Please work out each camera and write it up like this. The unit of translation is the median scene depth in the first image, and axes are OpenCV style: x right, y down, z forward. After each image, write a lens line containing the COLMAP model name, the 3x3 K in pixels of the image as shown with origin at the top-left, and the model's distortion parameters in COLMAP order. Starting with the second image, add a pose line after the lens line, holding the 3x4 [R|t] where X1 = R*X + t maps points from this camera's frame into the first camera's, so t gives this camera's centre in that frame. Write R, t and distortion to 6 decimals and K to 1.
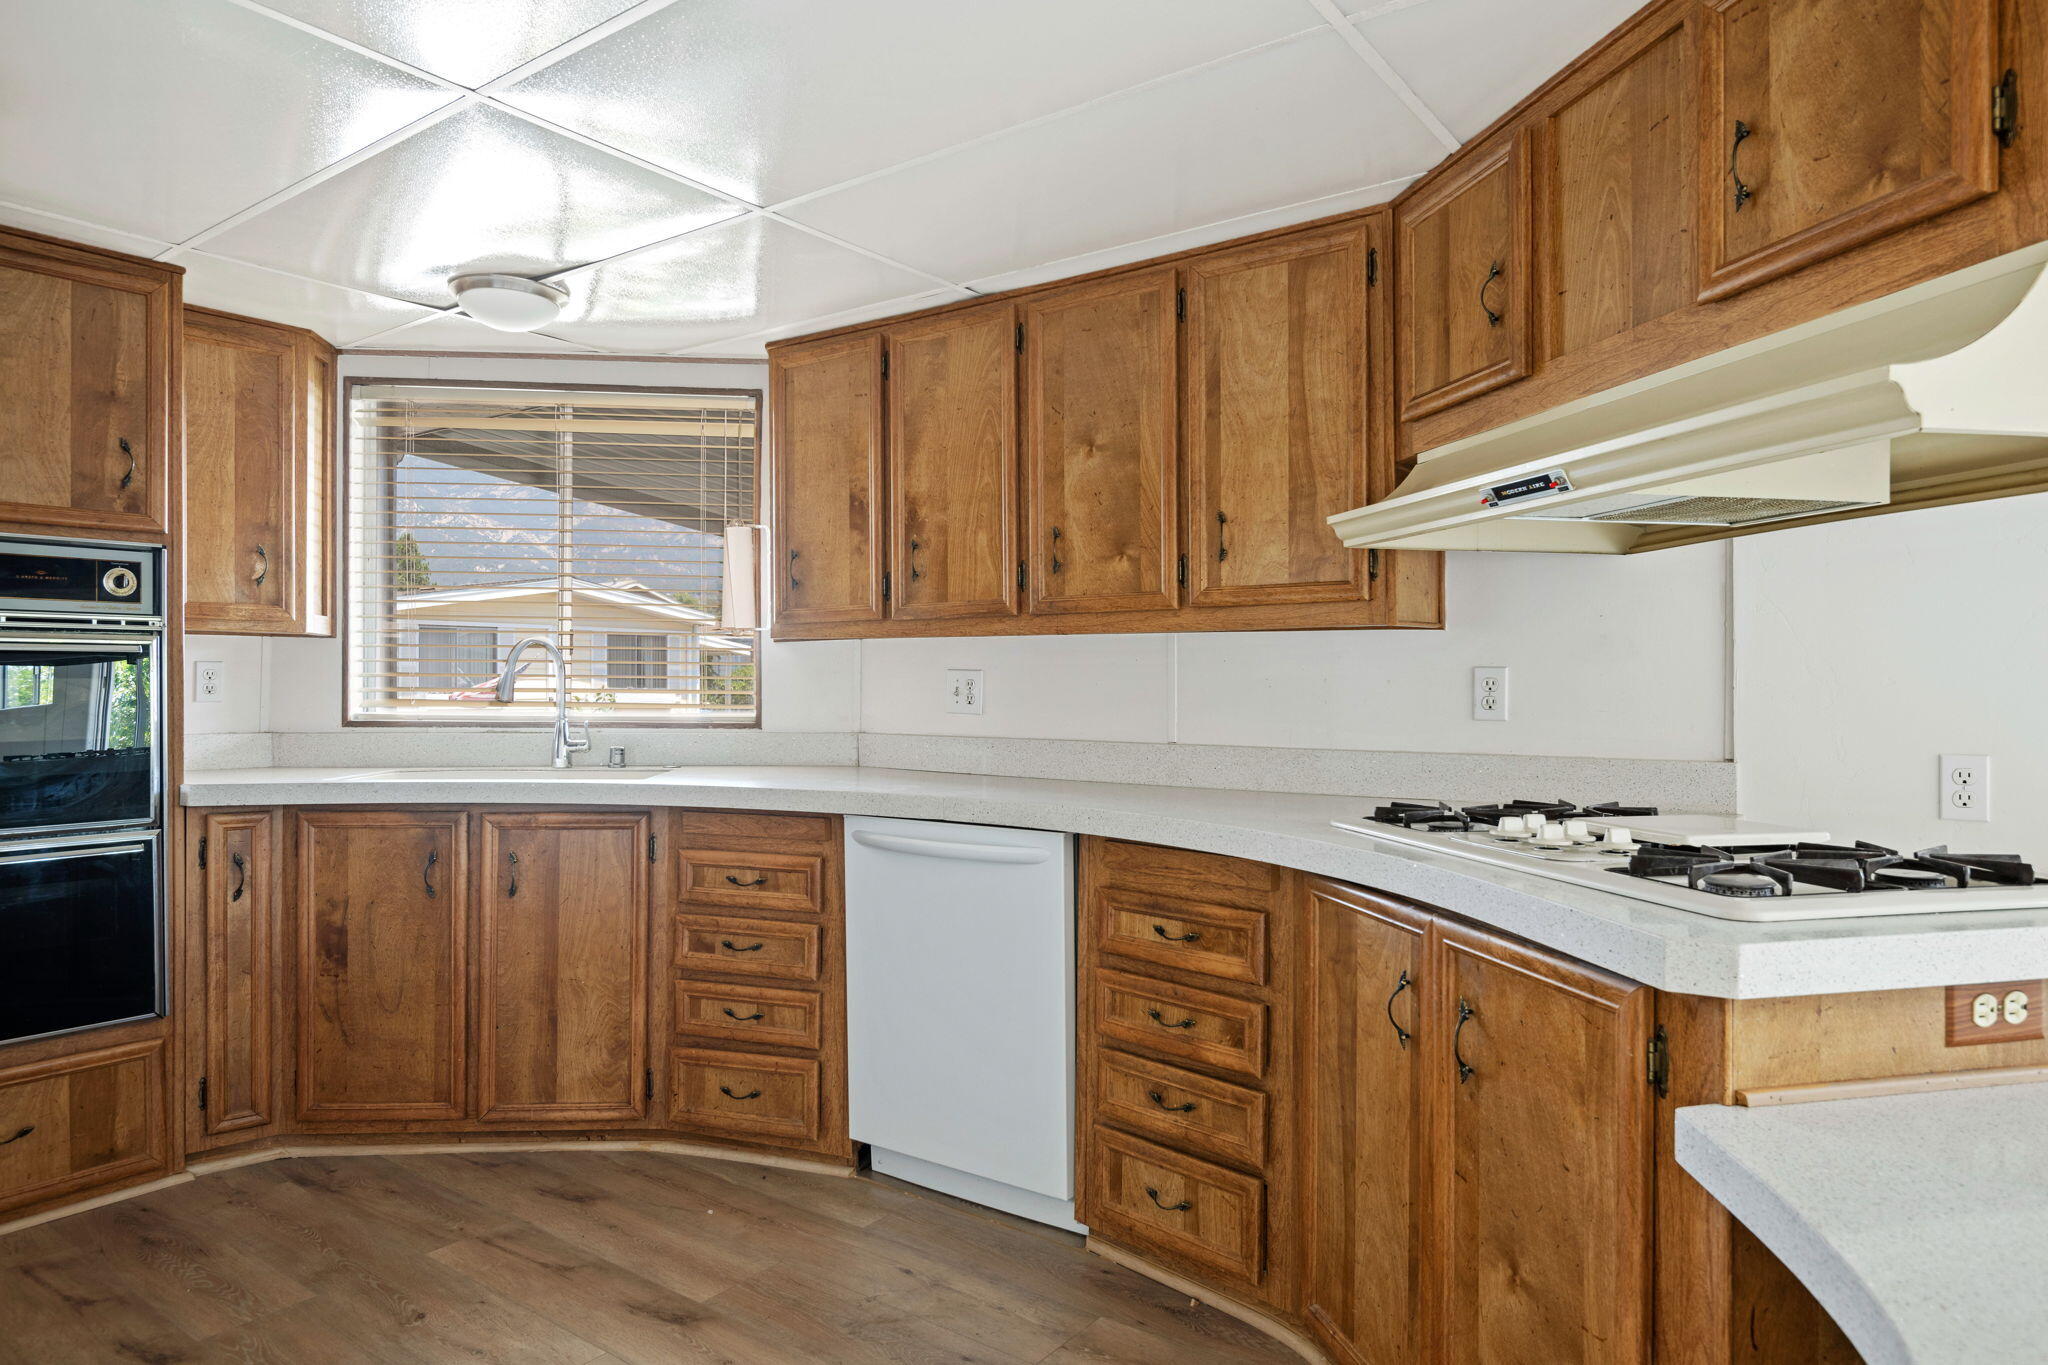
lens RADIAL K [[1217.3, 0, 1023.0], [0, 1217.3, 678.5], [0, 0, 1]] dist [-0.004182, -0.002862]
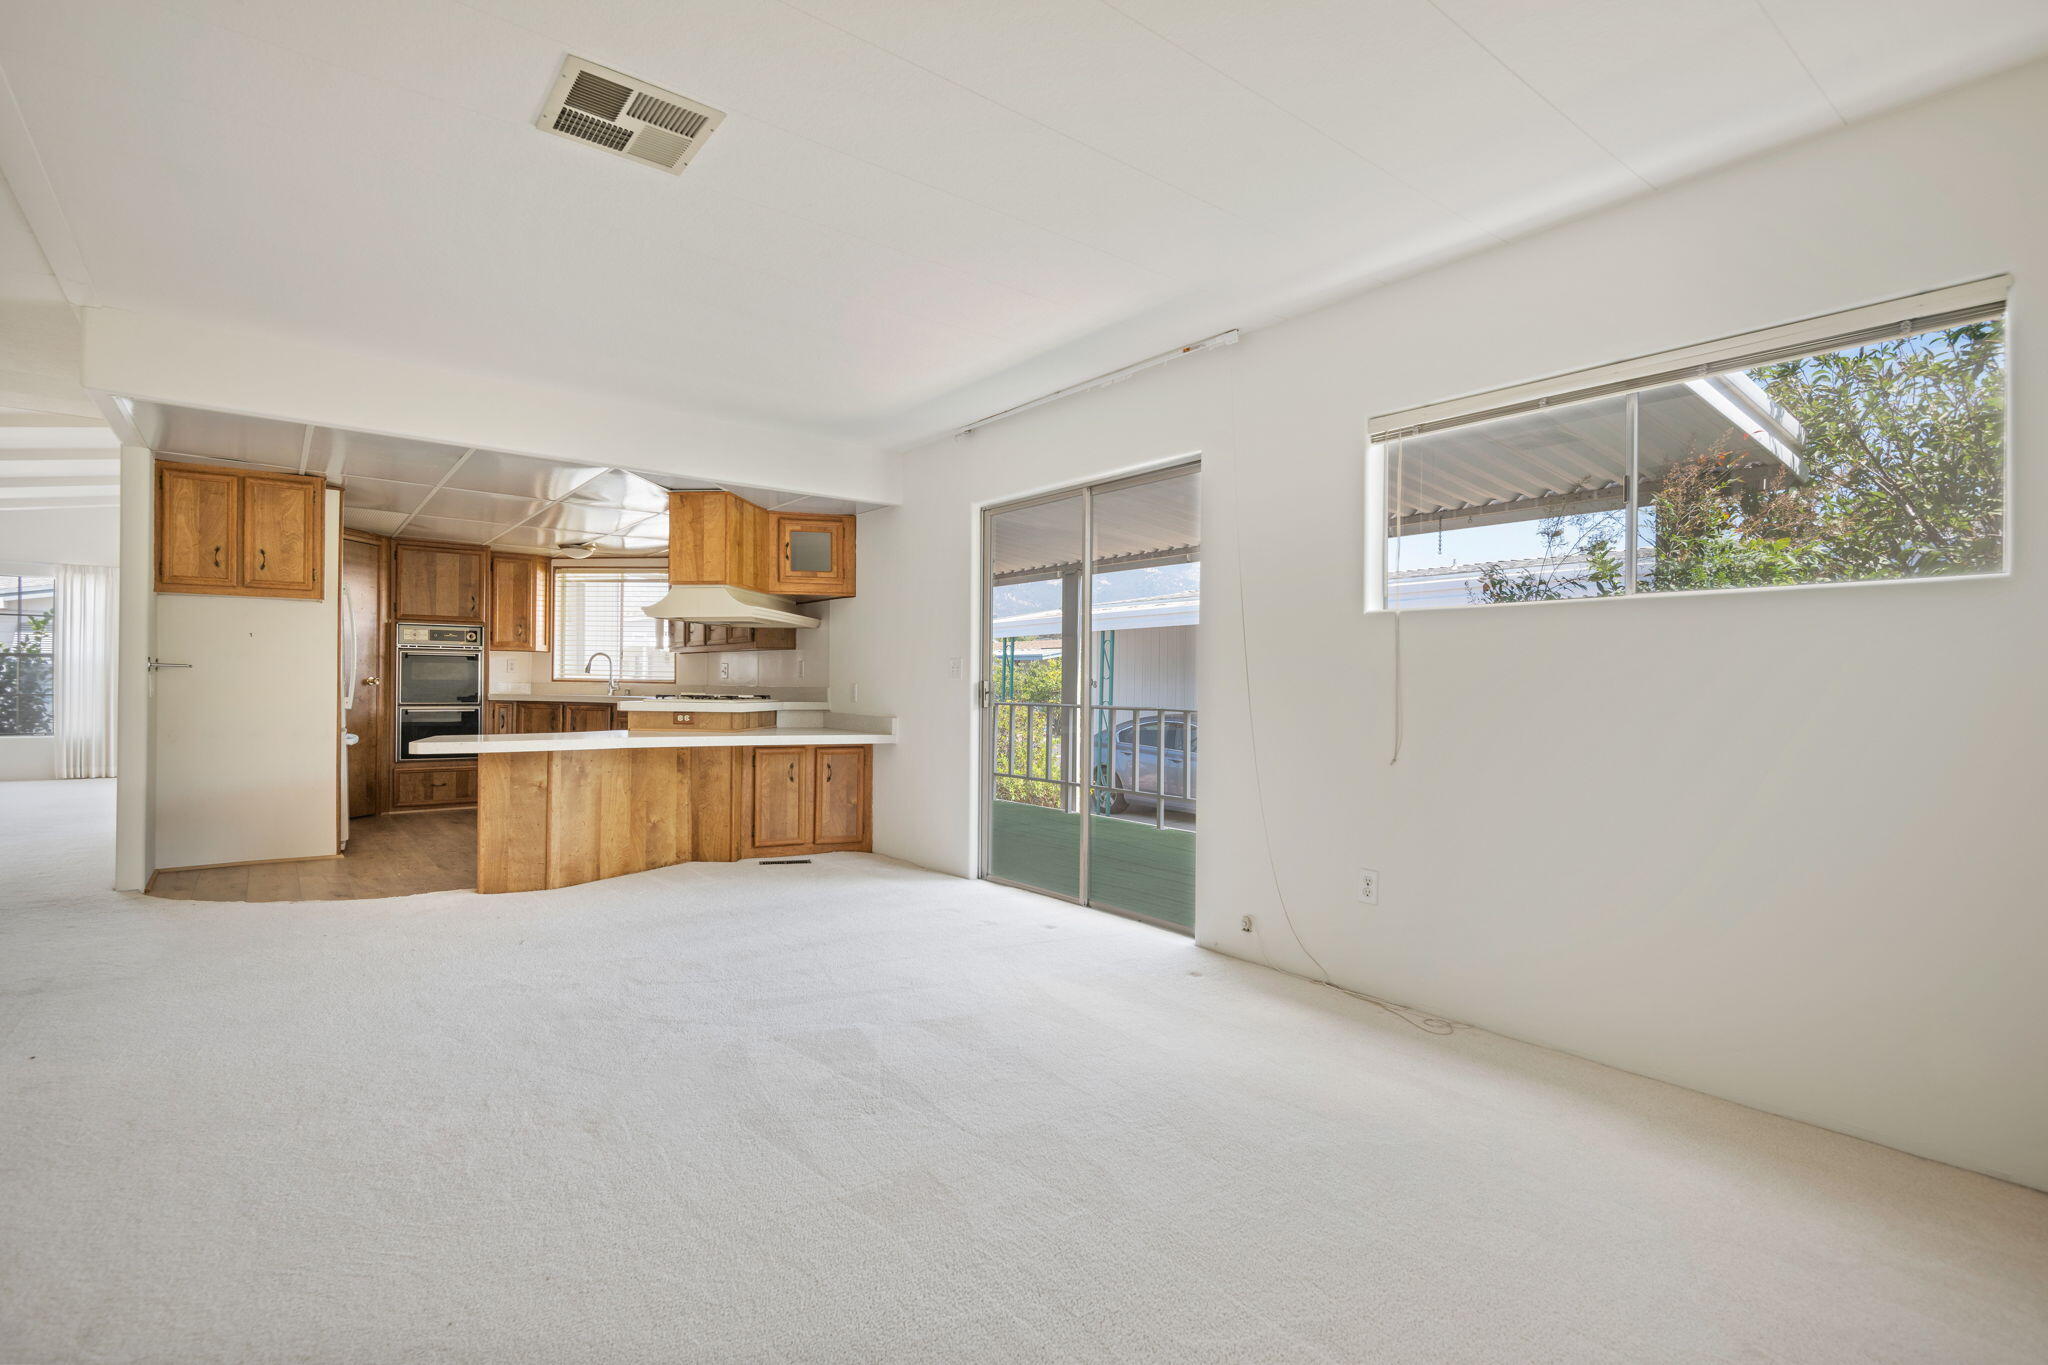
lens RADIAL K [[962.5, 0, 1025.6], [0, 962.5, 685.1], [0, 0, 1]] dist [-0.000680, -0.000287]
pose [[0.960791, 0.008794, -0.277133, 1.539900], [-0.009826, 0.999949, -0.002337, 0.052405], [0.277098, 0.004969, 0.960829, -1.215773]]
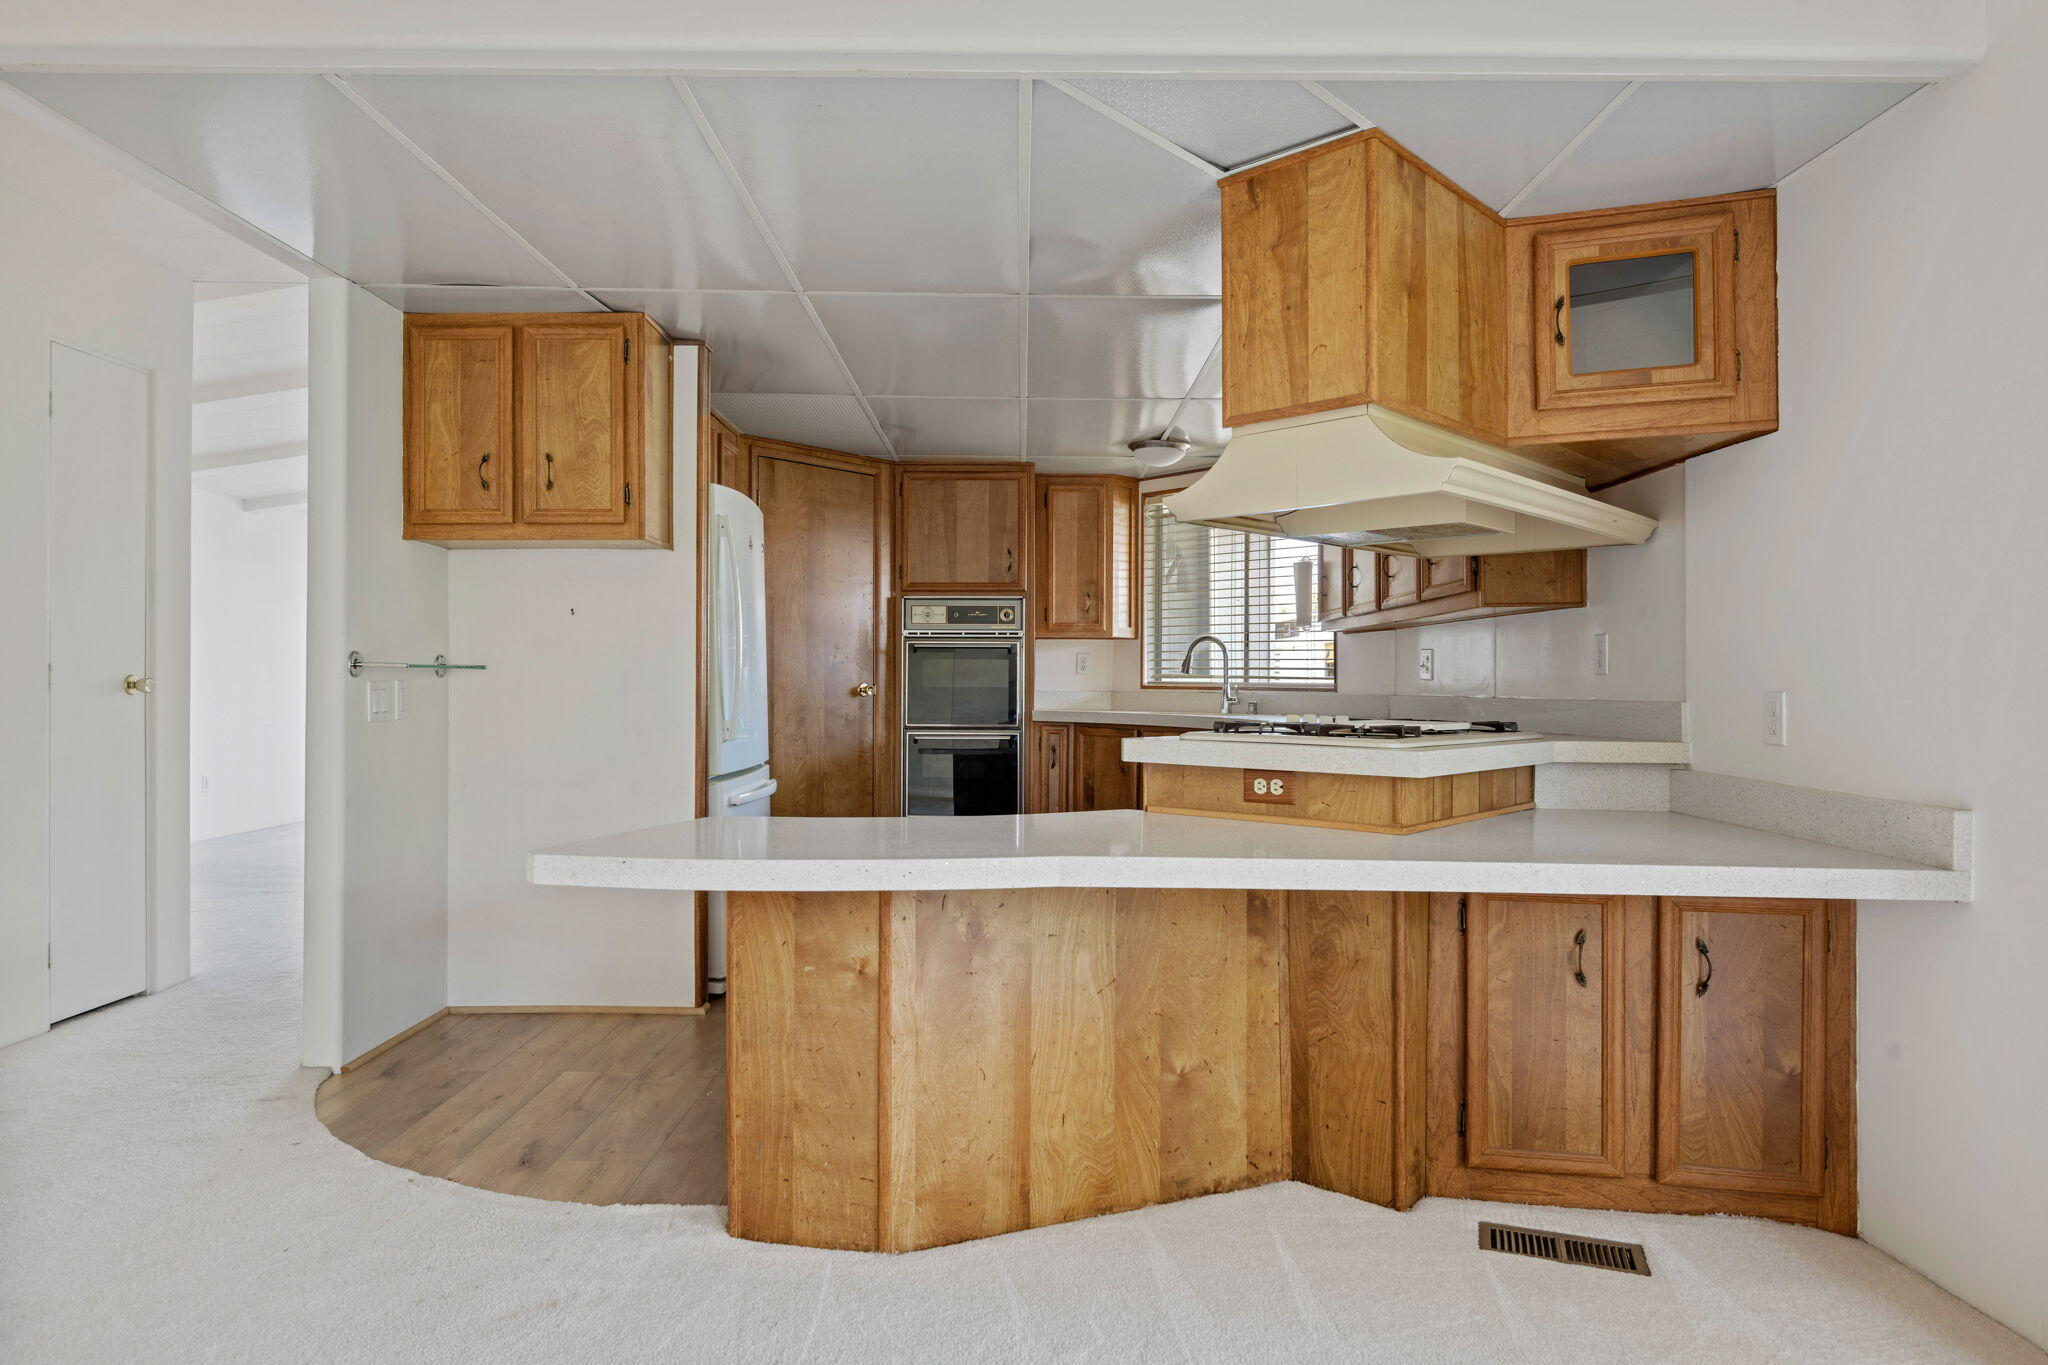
lens RADIAL K [[1217.3, 0, 1023.0], [0, 1217.3, 678.5], [0, 0, 1]] dist [-0.004182, -0.002862]
pose [[0.586822, -0.003373, -0.809709, 0.977864], [-0.004484, 0.999962, -0.007416, 0.047311], [0.809703, 0.007983, 0.586785, -0.238451]]
